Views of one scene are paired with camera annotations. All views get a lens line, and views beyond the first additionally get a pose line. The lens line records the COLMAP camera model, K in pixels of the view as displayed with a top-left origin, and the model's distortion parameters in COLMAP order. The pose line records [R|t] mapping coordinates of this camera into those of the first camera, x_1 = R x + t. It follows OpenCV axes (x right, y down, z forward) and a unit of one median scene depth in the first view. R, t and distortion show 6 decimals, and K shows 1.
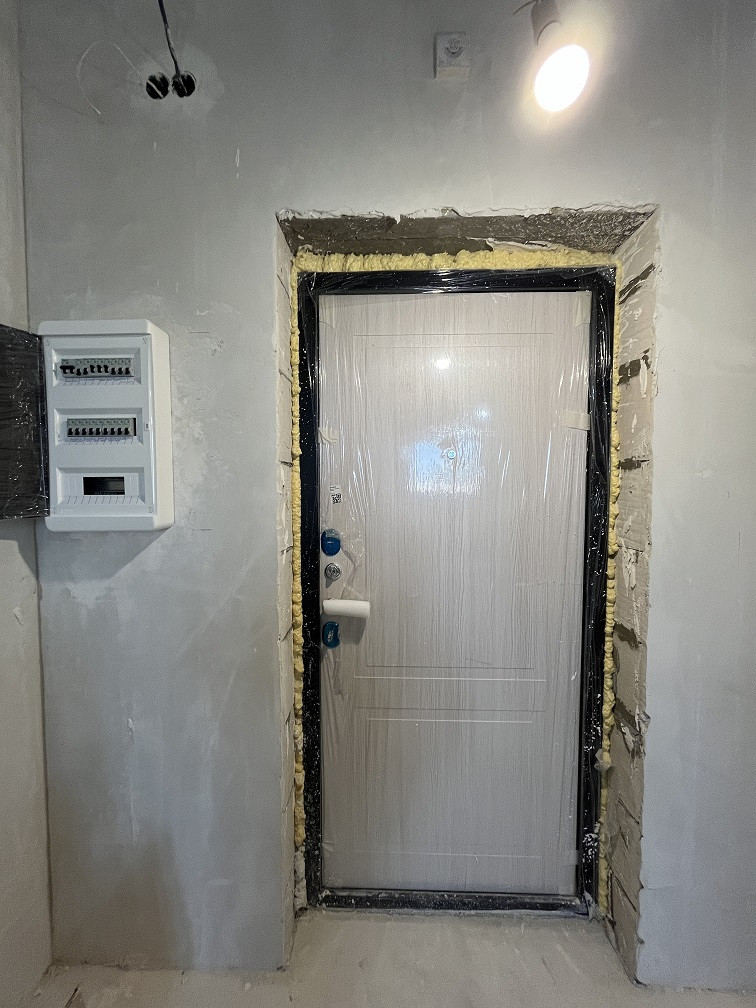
lens RADIAL K [[406.8, 0, 378.0], [0, 406.8, 504.0], [0, 0, 1]] dist [-0.002658, 0.000121]
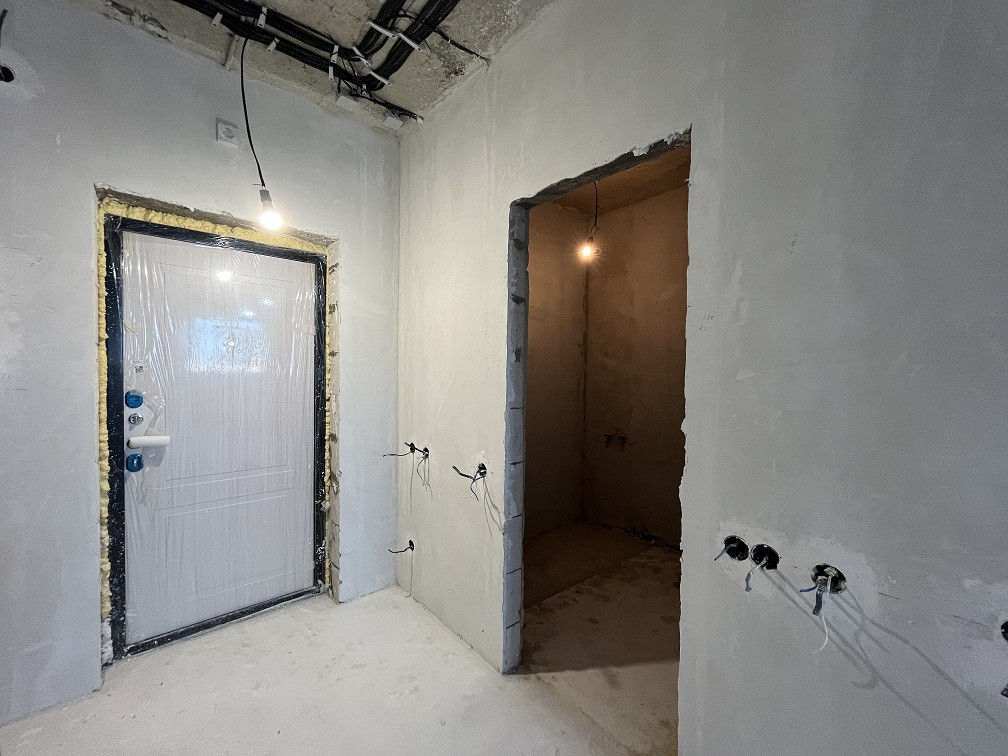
lens RADIAL K [[406.8, 0, 503.9], [0, 406.8, 380.9], [0, 0, 1]] dist [-0.002658, 0.000121]
pose [[0.730552, -0.006818, 0.682823, -0.143593], [0.017371, 0.999812, -0.008602, 0.066030], [-0.682636, 0.018145, 0.730533, -1.001078]]
